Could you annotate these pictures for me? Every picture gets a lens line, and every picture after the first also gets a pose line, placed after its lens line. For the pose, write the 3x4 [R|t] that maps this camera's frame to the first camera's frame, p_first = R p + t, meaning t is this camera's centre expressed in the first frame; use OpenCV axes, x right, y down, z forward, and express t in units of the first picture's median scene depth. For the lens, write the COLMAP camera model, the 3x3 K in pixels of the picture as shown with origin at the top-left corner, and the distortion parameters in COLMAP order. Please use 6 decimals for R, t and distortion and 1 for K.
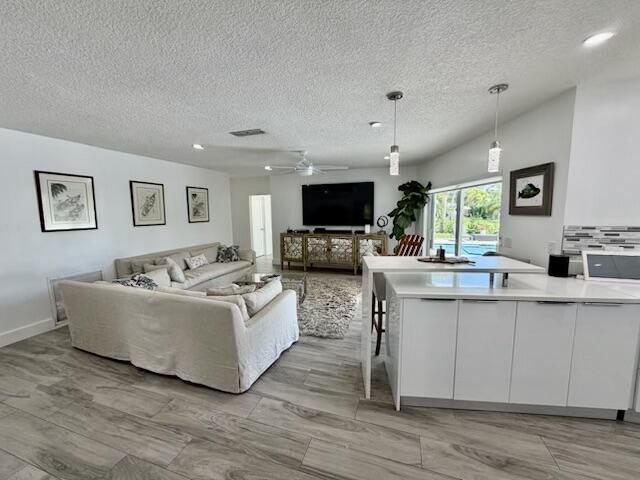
lens RADIAL K [[254.2, 0, 319.2], [0, 254.2, 240.3], [0, 0, 1]] dist [-0.001216, 0.000207]
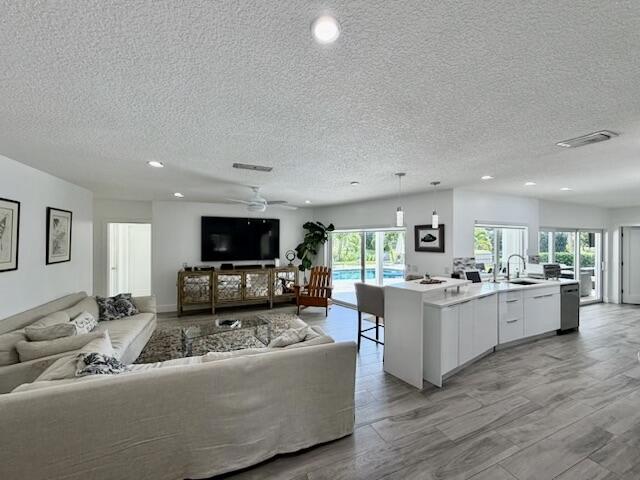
lens RADIAL K [[254.2, 0, 319.2], [0, 254.2, 240.3], [0, 0, 1]] dist [-0.001216, 0.000207]
pose [[0.750984, 0.018112, 0.660072, -0.436406], [0.061671, 0.993331, -0.097421, -0.027148], [-0.657435, 0.113869, 0.744858, 0.097161]]
